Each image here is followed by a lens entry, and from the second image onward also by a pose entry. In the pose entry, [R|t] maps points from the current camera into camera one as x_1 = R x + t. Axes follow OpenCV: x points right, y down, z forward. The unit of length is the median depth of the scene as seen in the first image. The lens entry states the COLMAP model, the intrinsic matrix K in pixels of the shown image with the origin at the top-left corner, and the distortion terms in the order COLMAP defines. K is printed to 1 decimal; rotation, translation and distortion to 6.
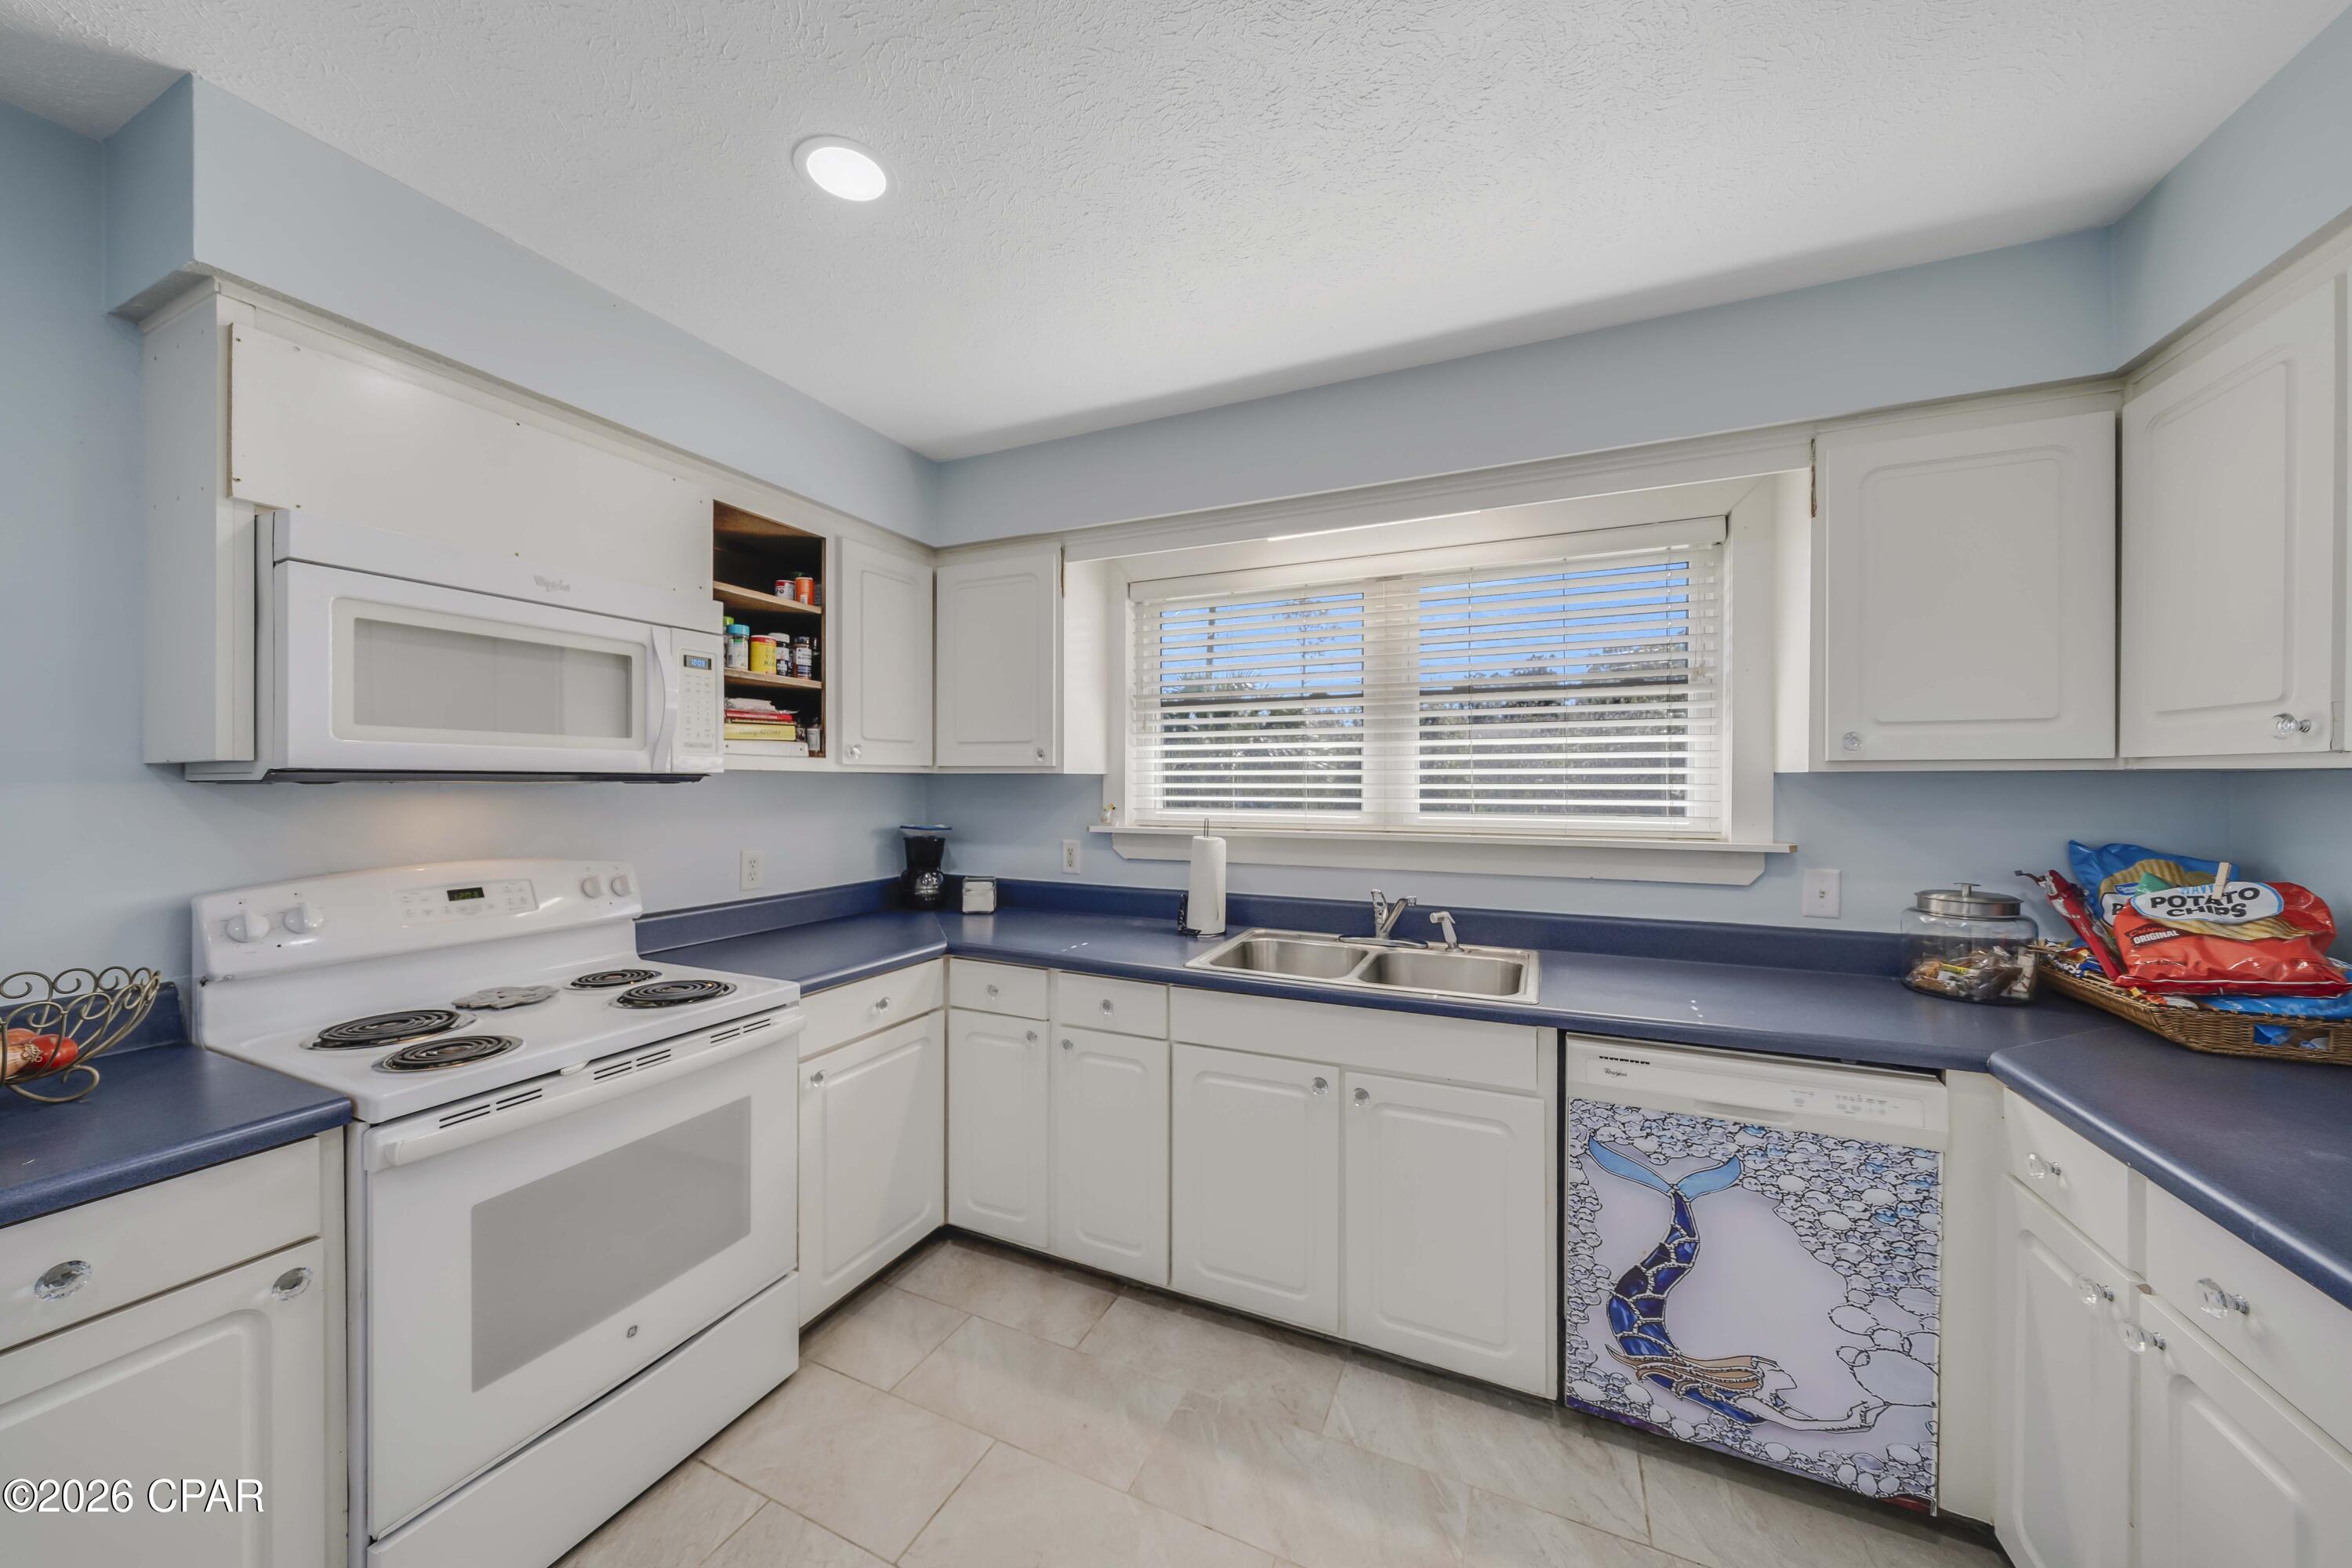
lens RADIAL K [[821.4, 0, 1162.5], [0, 821.4, 789.0], [0, 0, 1]] dist [-0.004925, -0.000074]
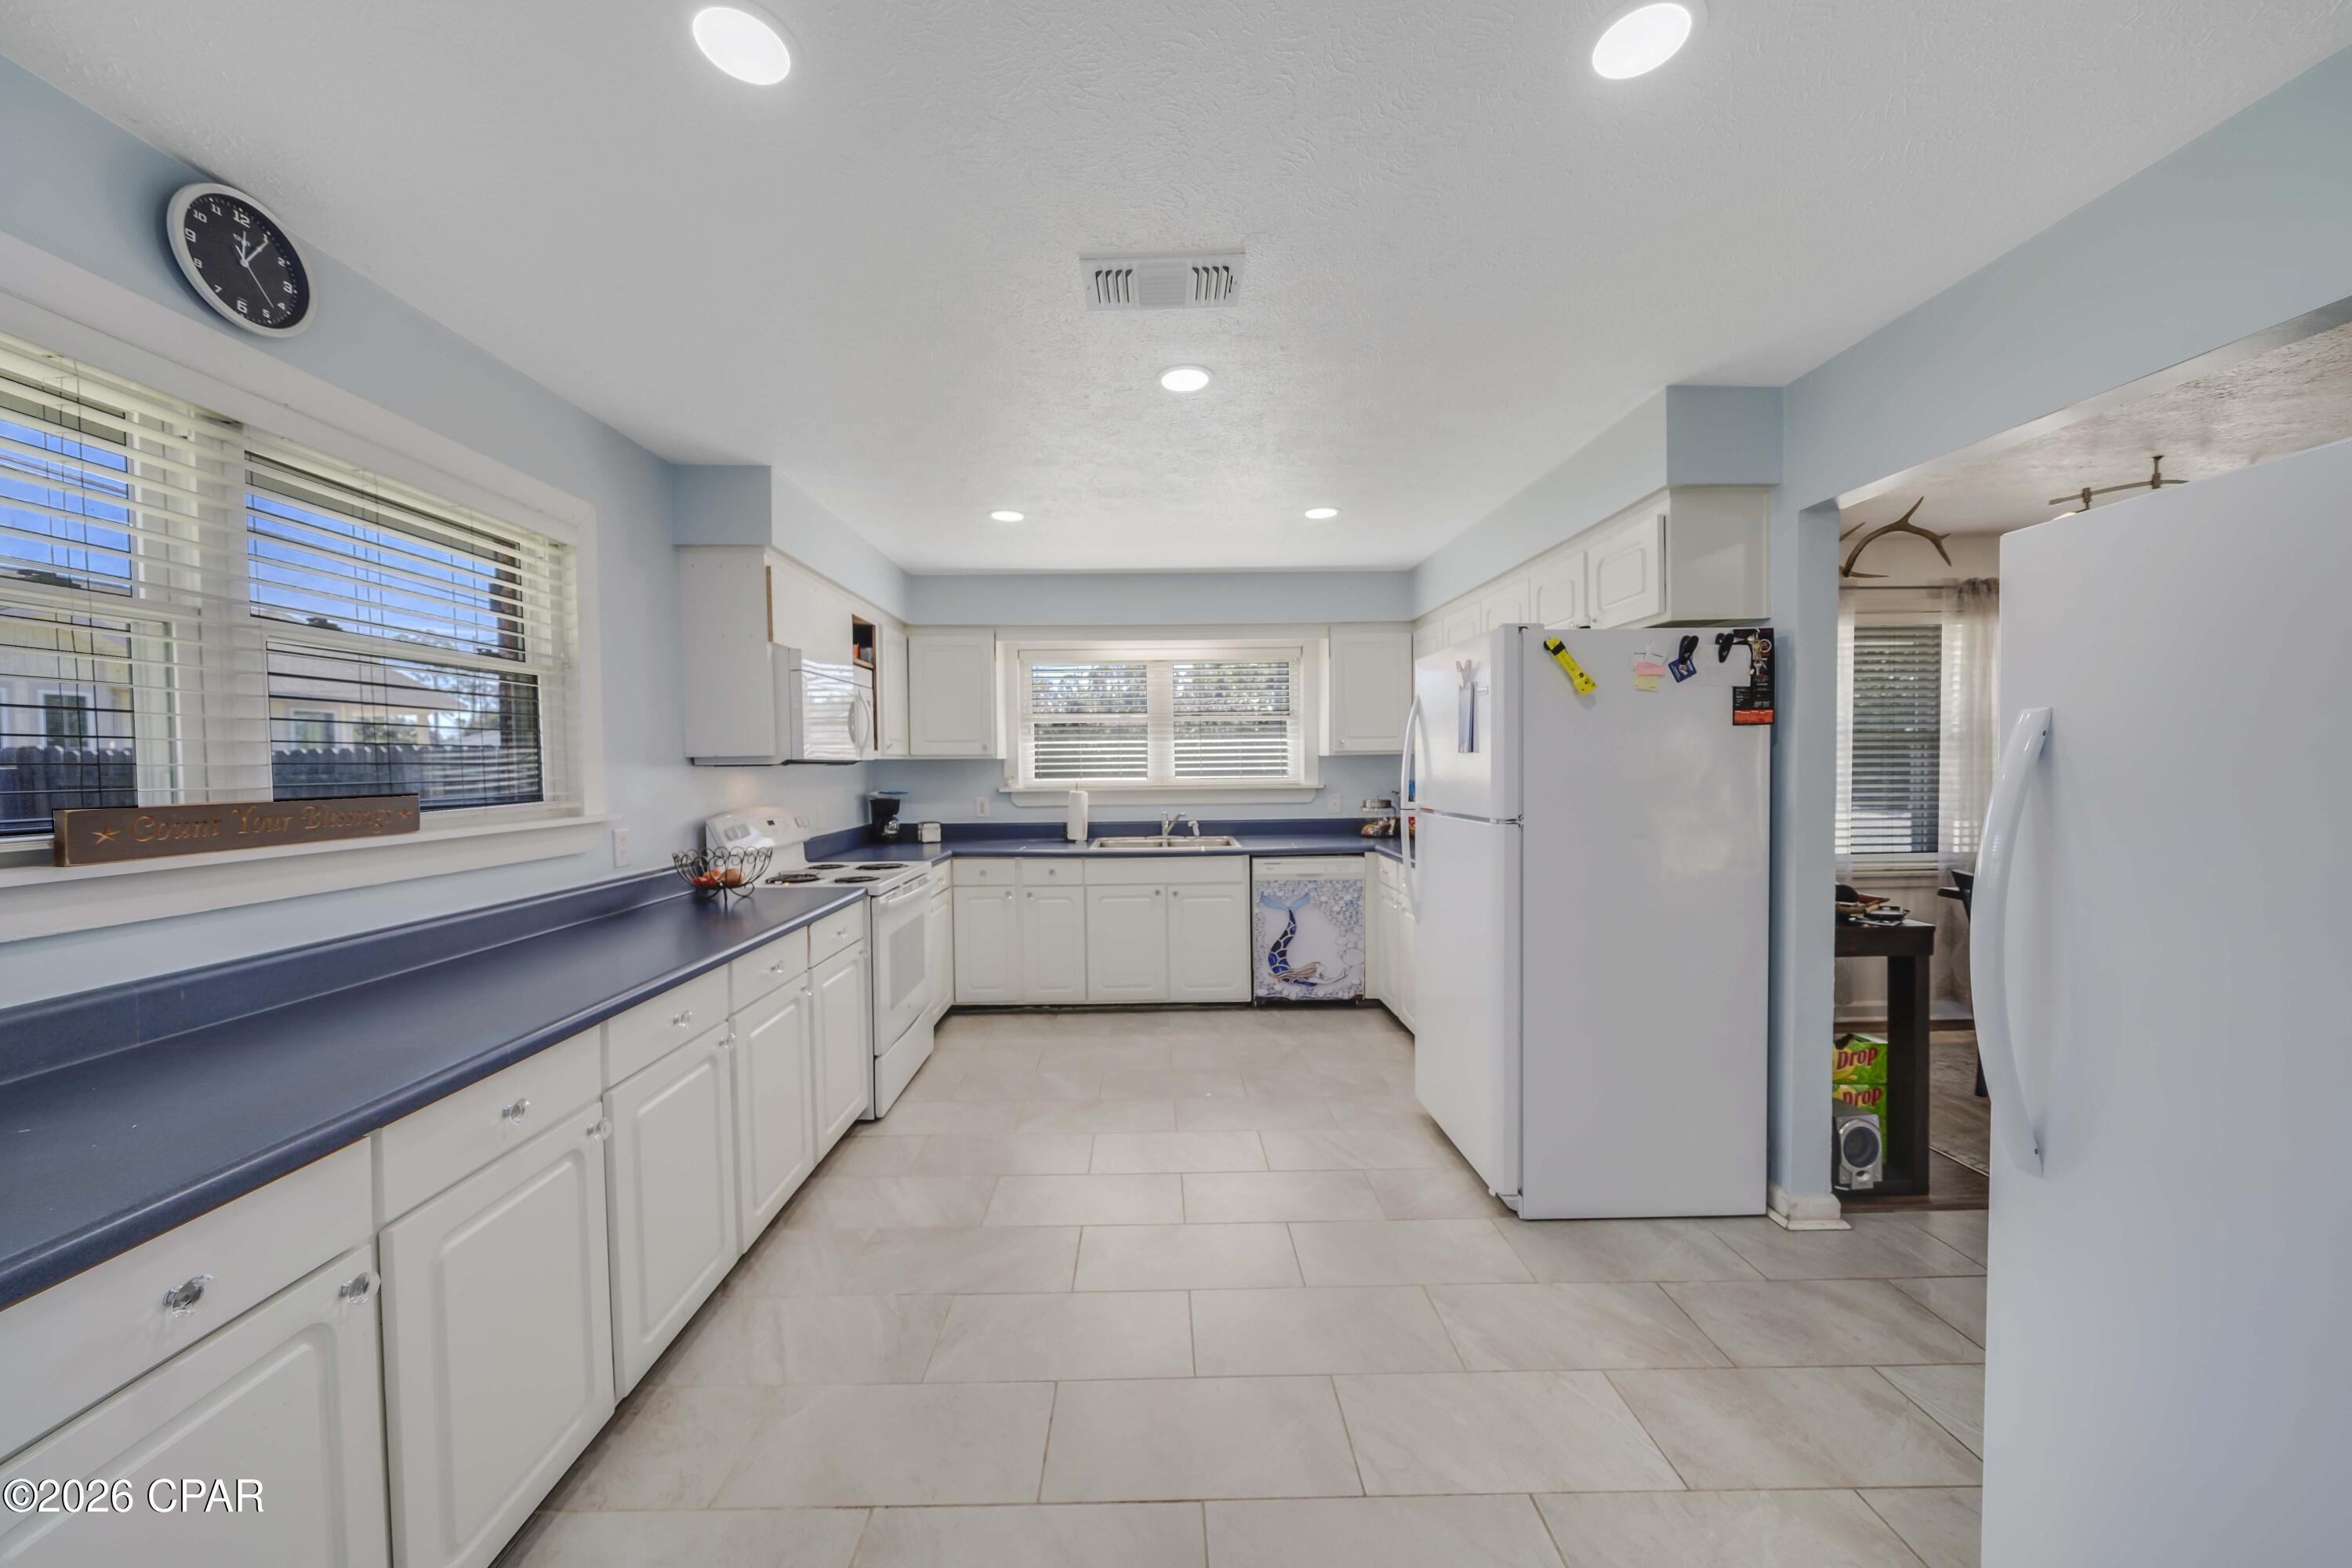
lens RADIAL K [[883.6, 0, 1169.4], [0, 883.6, 817.1], [0, 0, 1]] dist [0.013518, -0.008664]
pose [[0.894102, -0.038036, 0.446246, -0.986448], [0.017192, 0.998568, 0.050668, 0.026046], [-0.447534, -0.037631, 0.893475, -1.374970]]
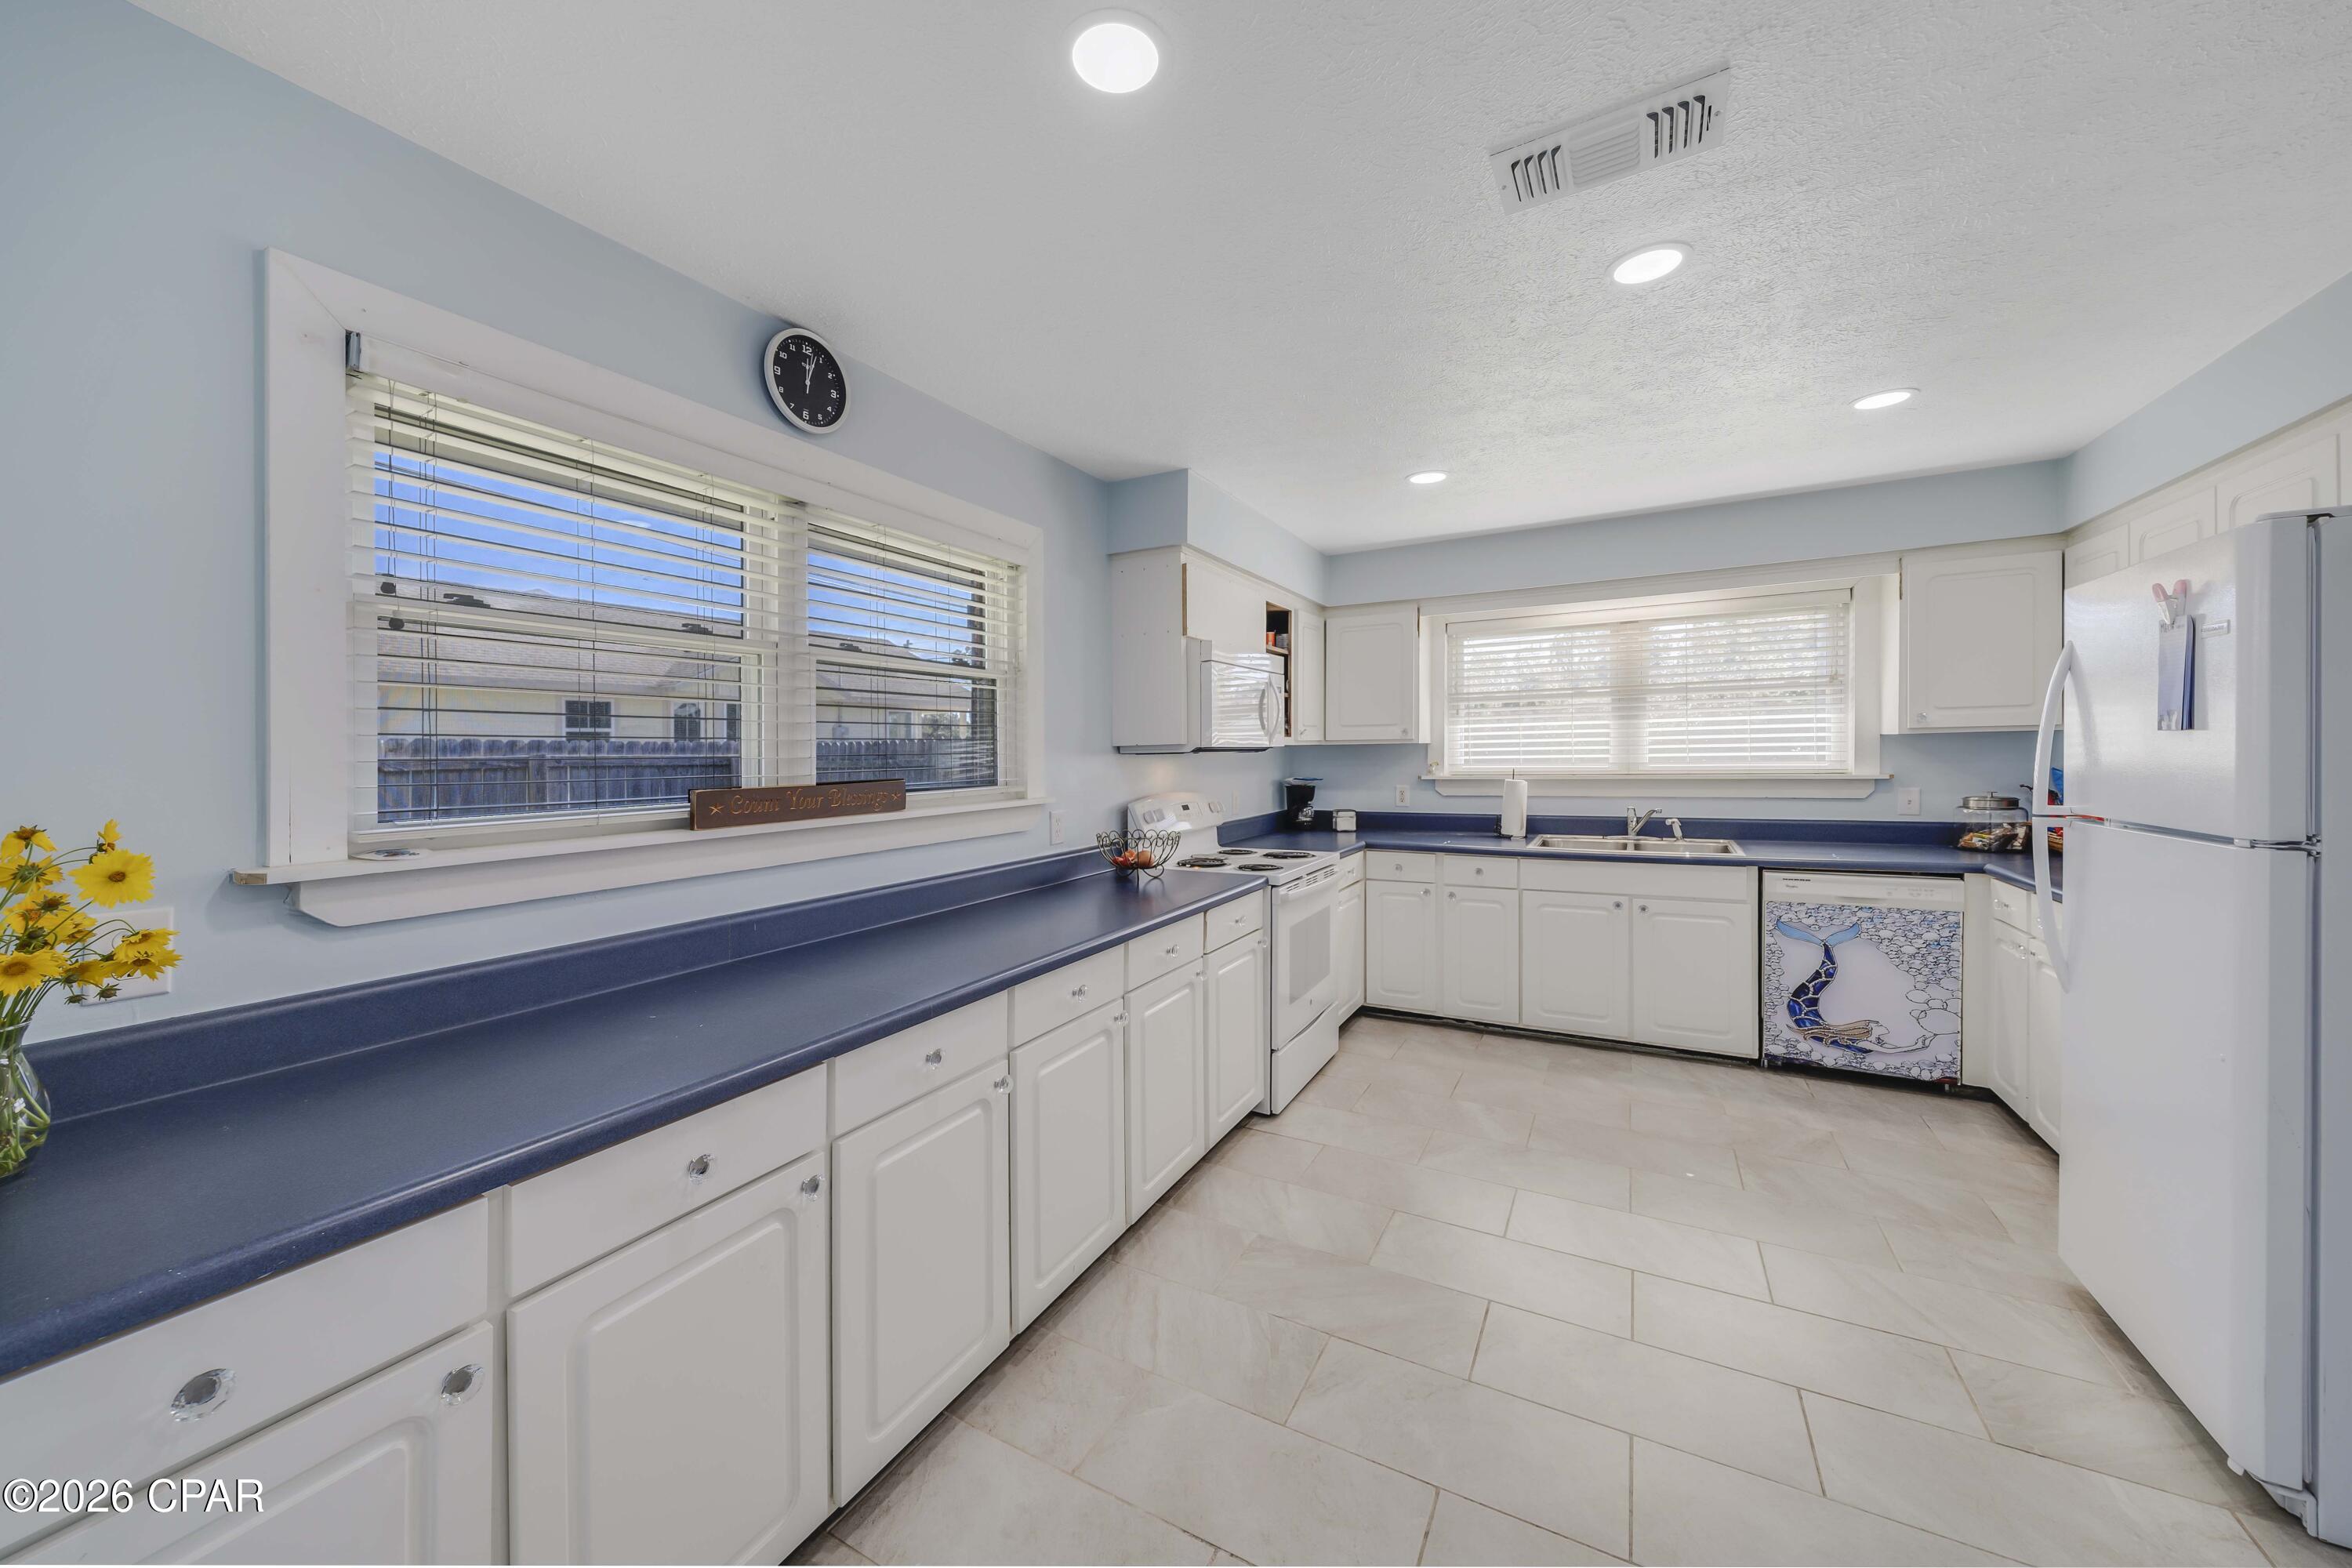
lens RADIAL K [[889.6, 0, 1092.1], [0, 889.6, 780.3], [0, 0, 1]] dist [-0.001568, -0.000318]
pose [[0.994462, -0.015329, -0.103977, -0.890296], [0.017349, 0.999677, 0.018551, 0.016563], [0.103659, -0.020252, 0.994407, -1.292189]]
